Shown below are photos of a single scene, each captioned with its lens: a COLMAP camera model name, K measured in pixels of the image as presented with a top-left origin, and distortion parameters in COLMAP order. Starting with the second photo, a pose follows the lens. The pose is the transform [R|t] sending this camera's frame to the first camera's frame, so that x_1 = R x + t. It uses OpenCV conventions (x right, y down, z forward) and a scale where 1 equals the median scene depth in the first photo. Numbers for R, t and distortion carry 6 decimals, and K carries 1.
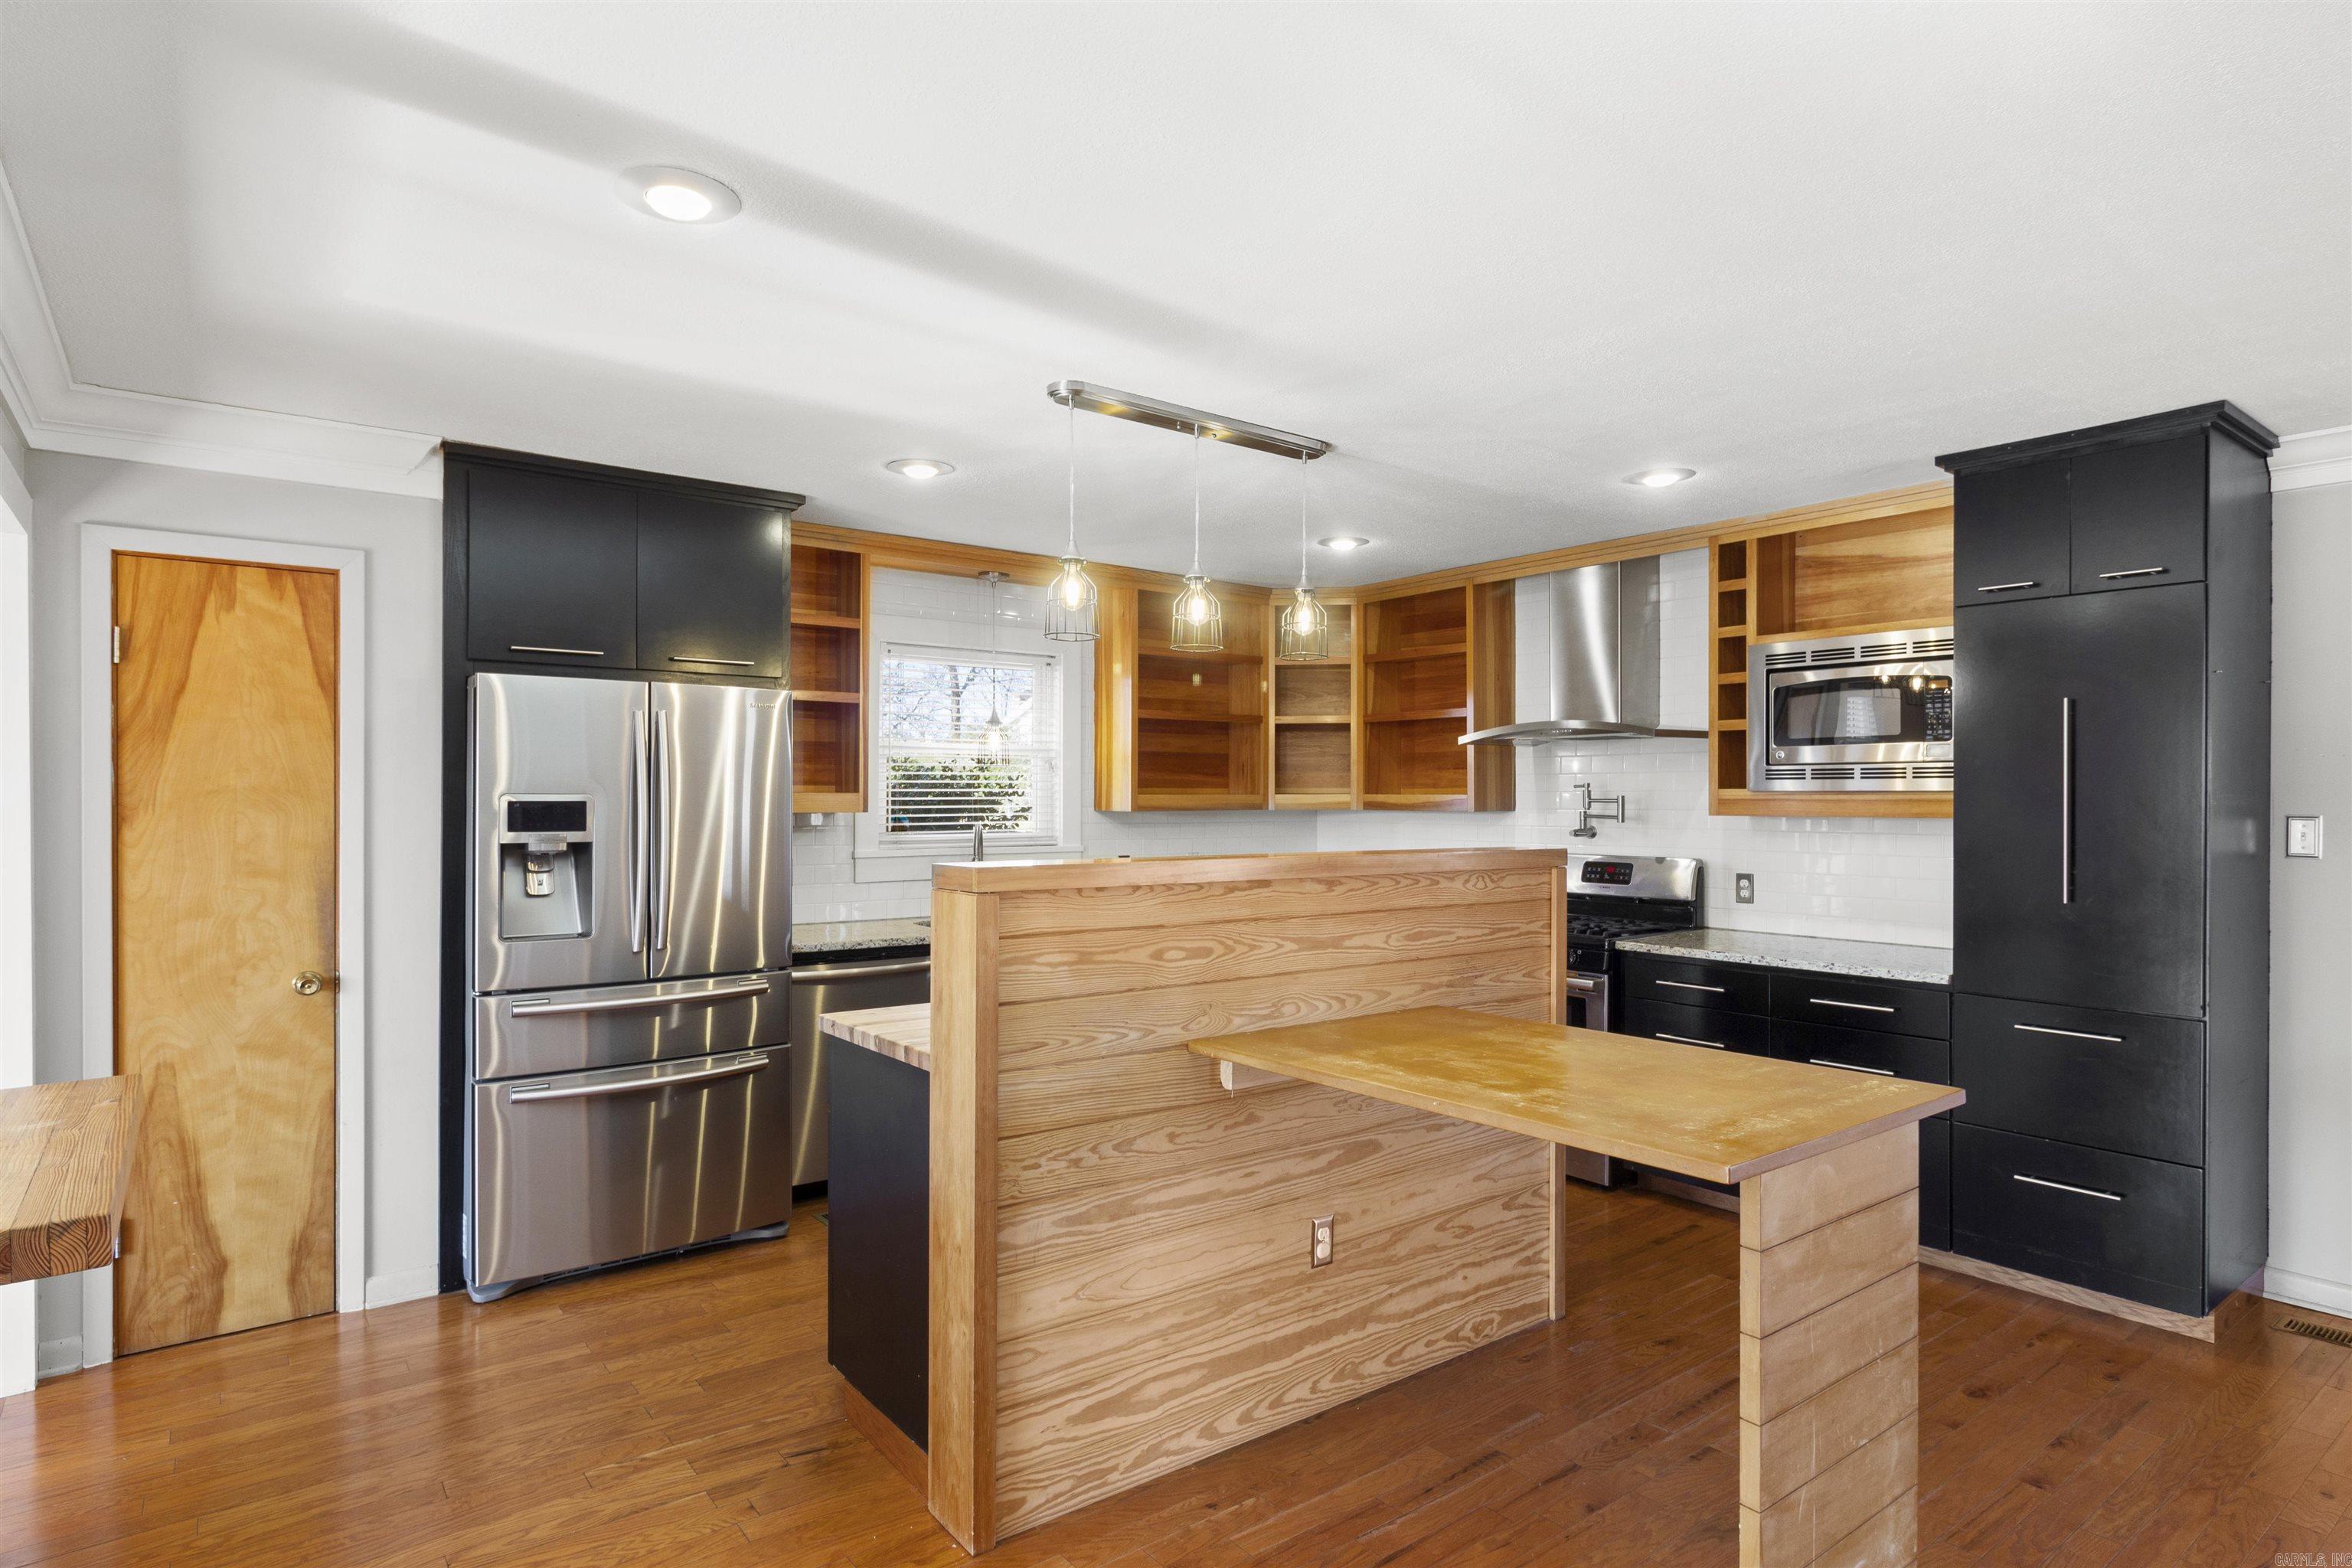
lens RADIAL K [[1274.1, 0, 1176.0], [0, 1274.1, 795.0], [0, 0, 1]] dist [-0.003059, -0.000067]
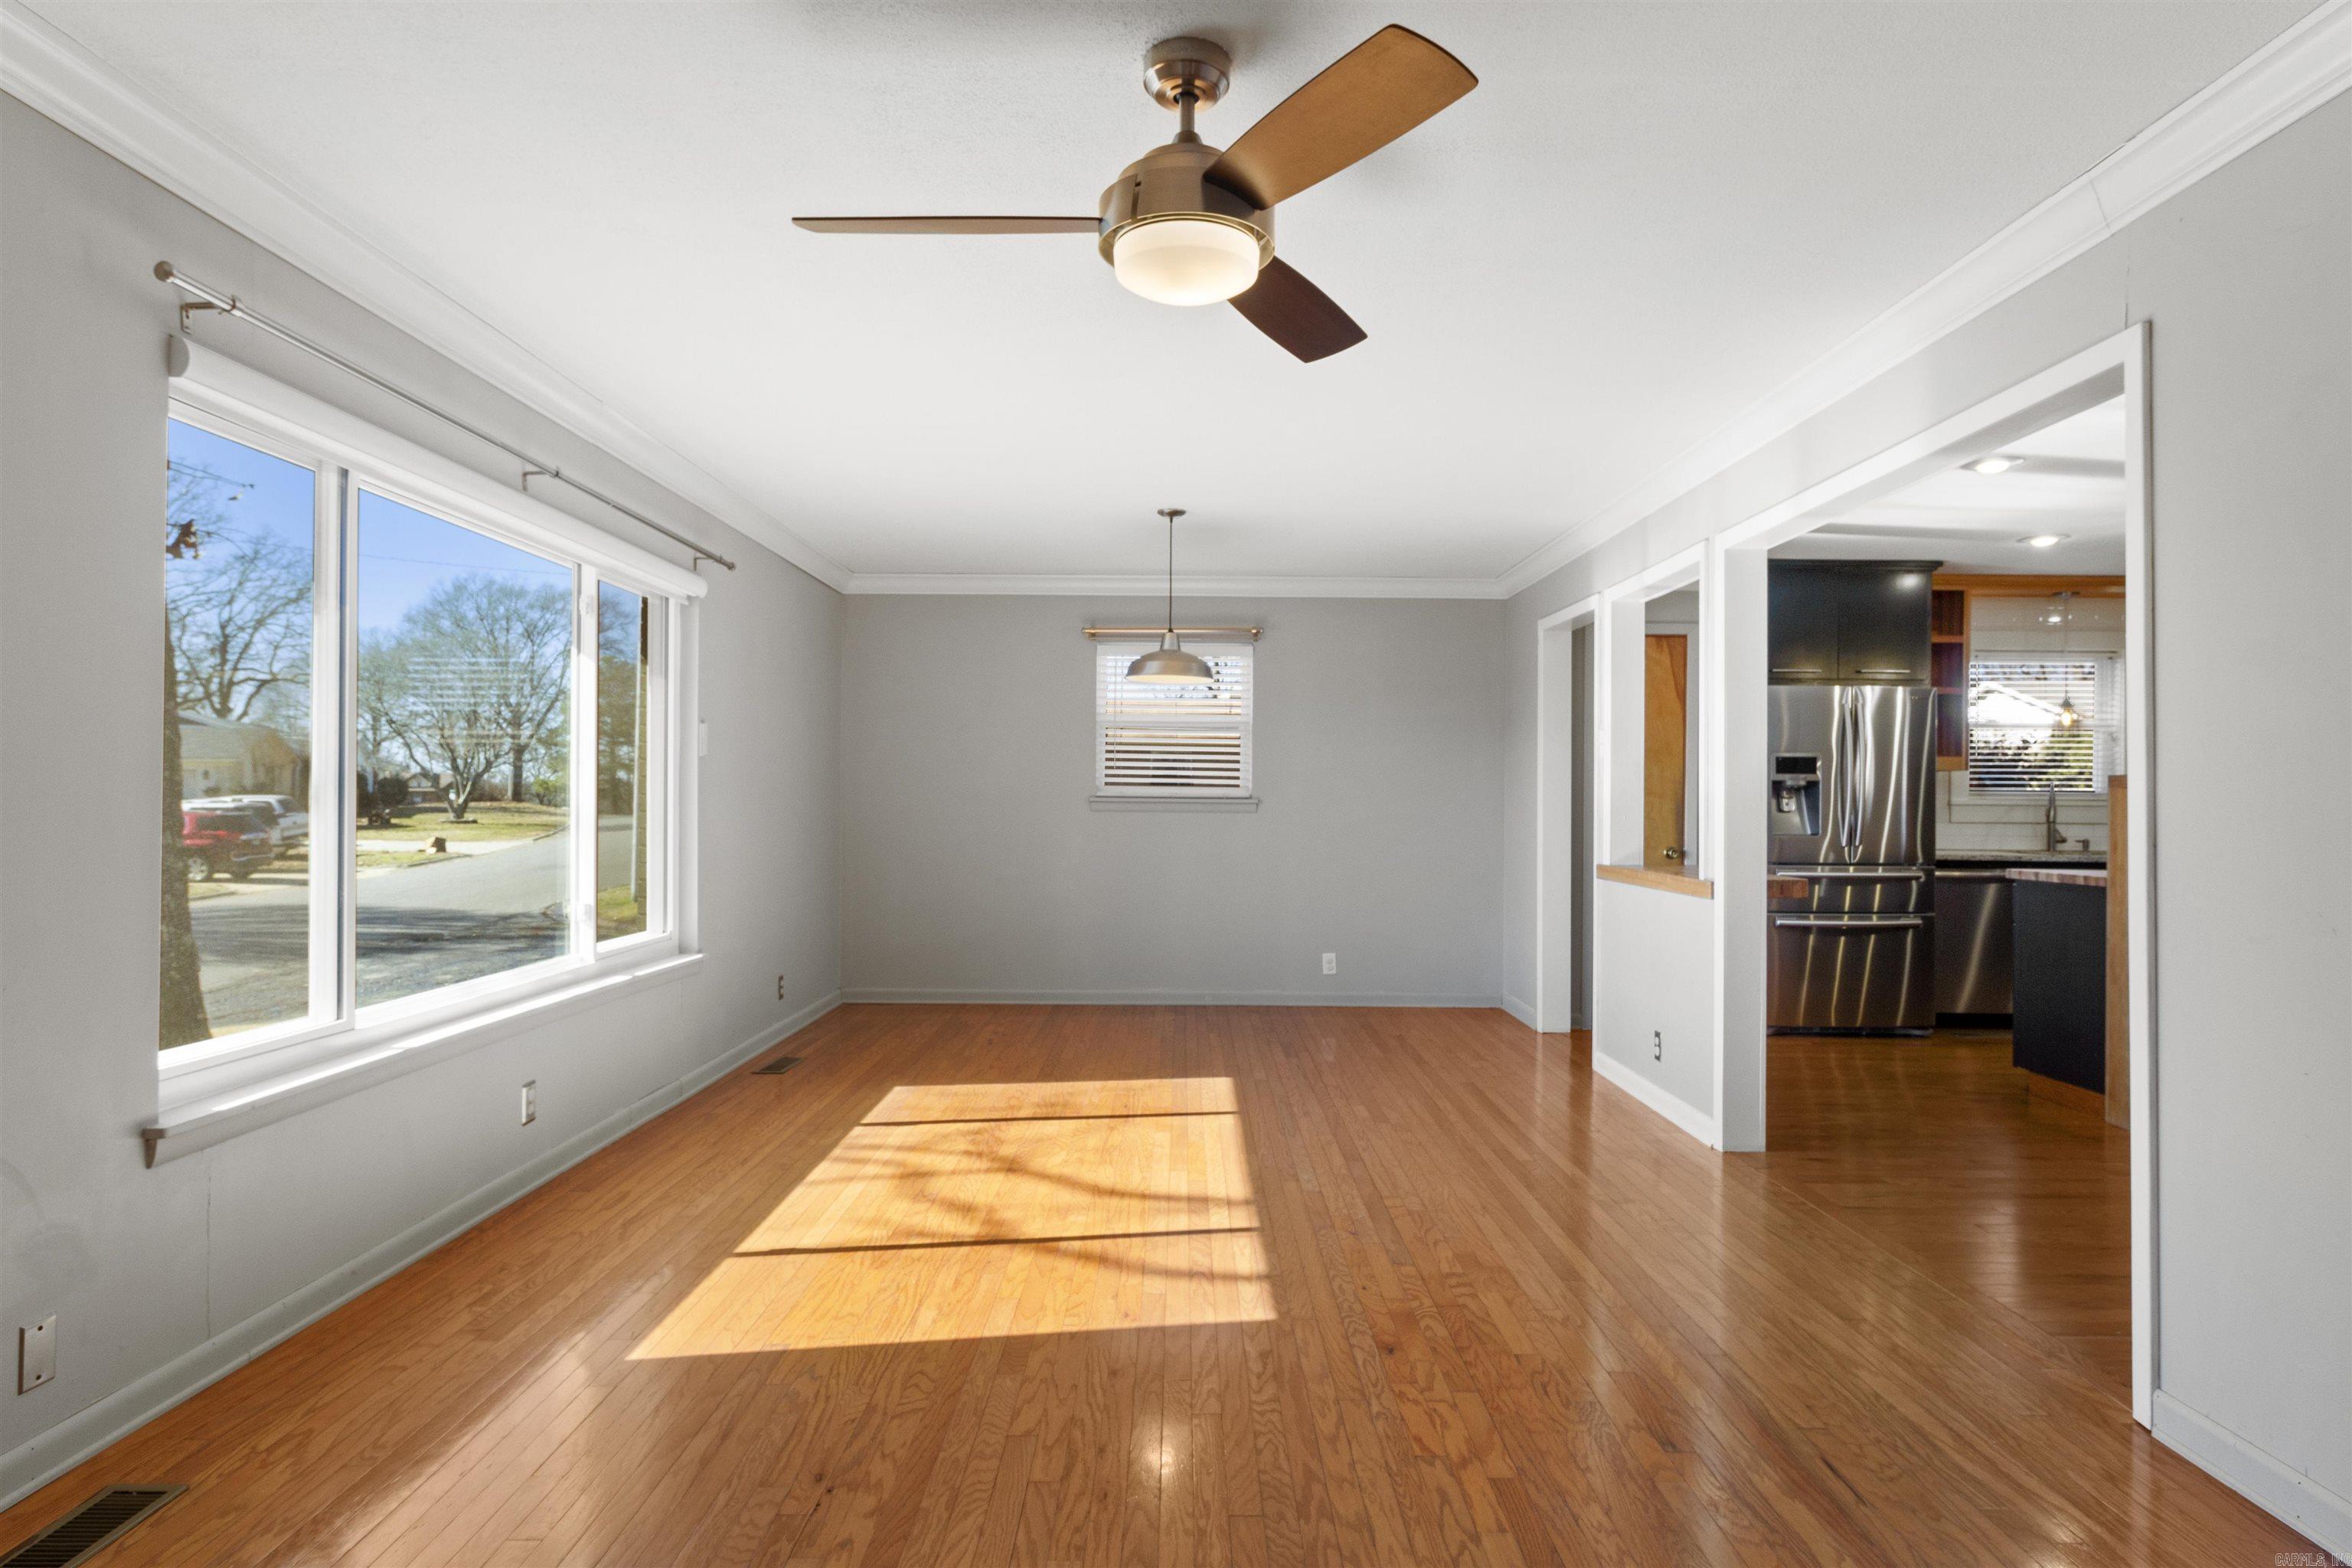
lens RADIAL K [[1274.1, 0, 1177.9], [0, 1274.1, 806.3], [0, 0, 1]] dist [-0.003059, -0.000067]
pose [[0.791441, 0.003809, -0.611234, -0.098832], [-0.003514, 0.999992, 0.001682, 0.075714], [0.611236, 0.000816, 0.791448, -0.938834]]
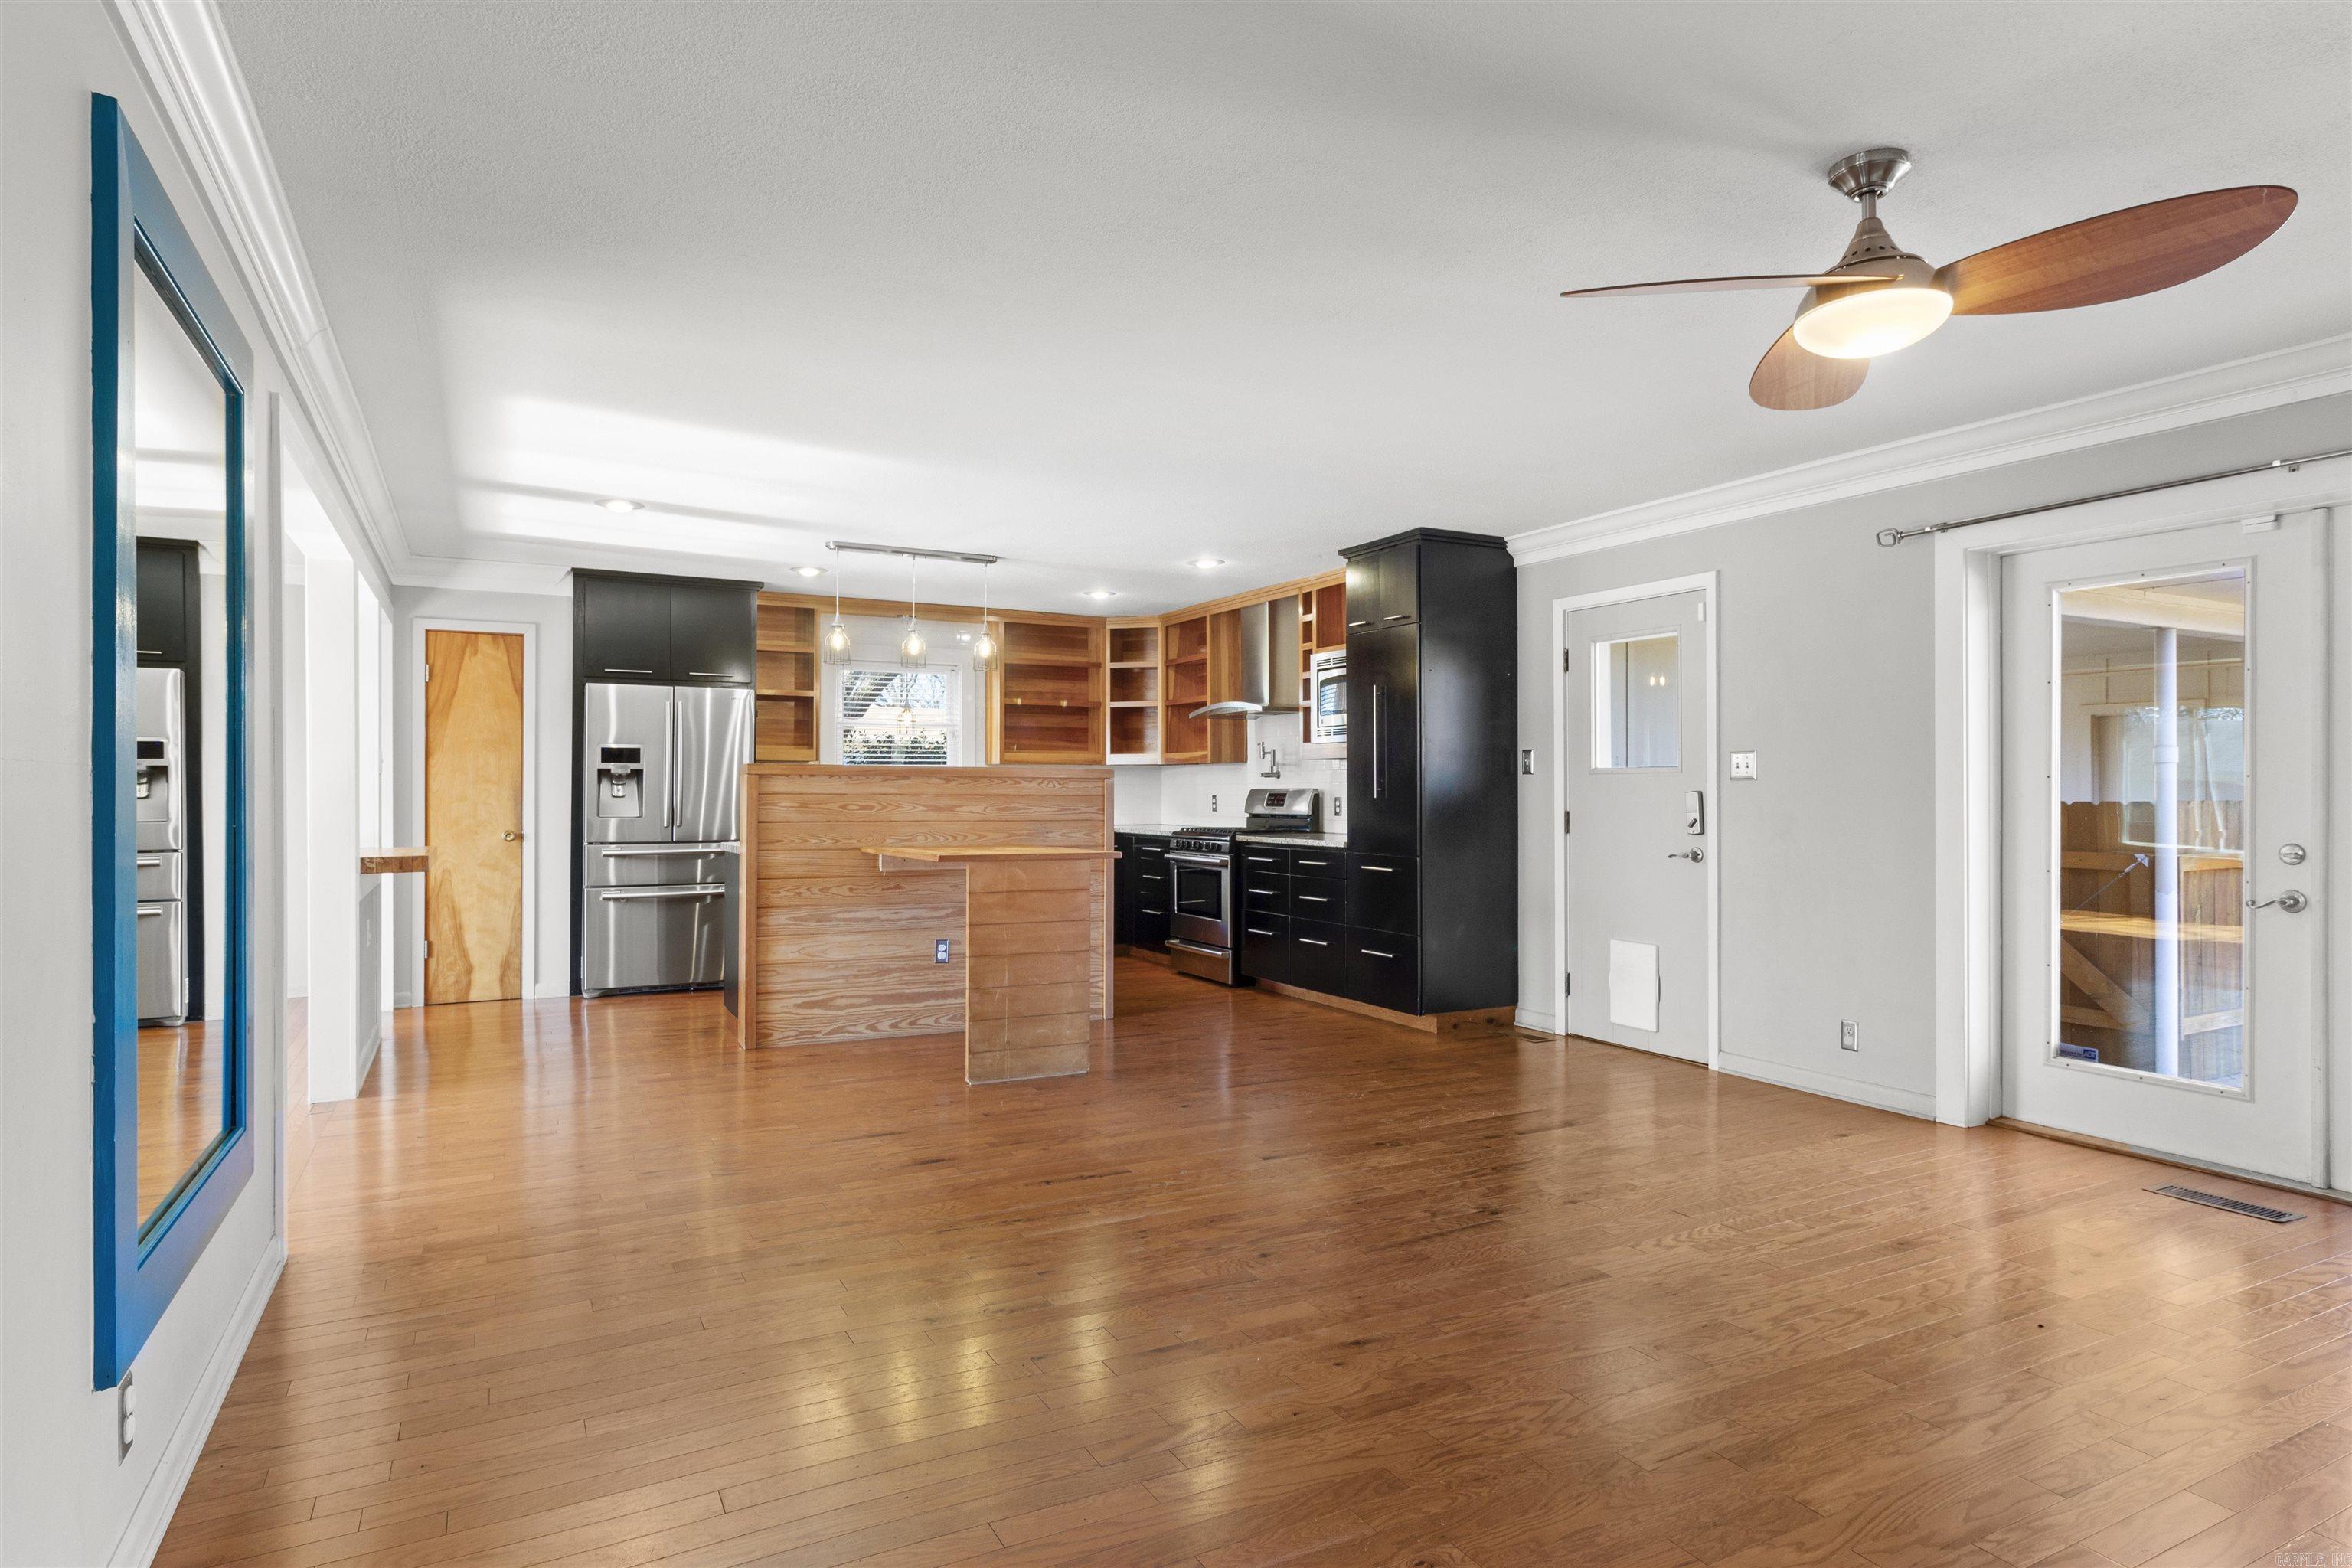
lens RADIAL K [[1301.8, 0, 1173.0], [0, 1301.8, 778.5], [0, 0, 1]] dist [-0.004632, 0.000104]
pose [[0.986131, -0.002114, -0.165956, 0.714007], [0.000527, 0.999954, -0.009605, 0.075046], [0.165969, 0.009385, 0.986086, -0.881697]]
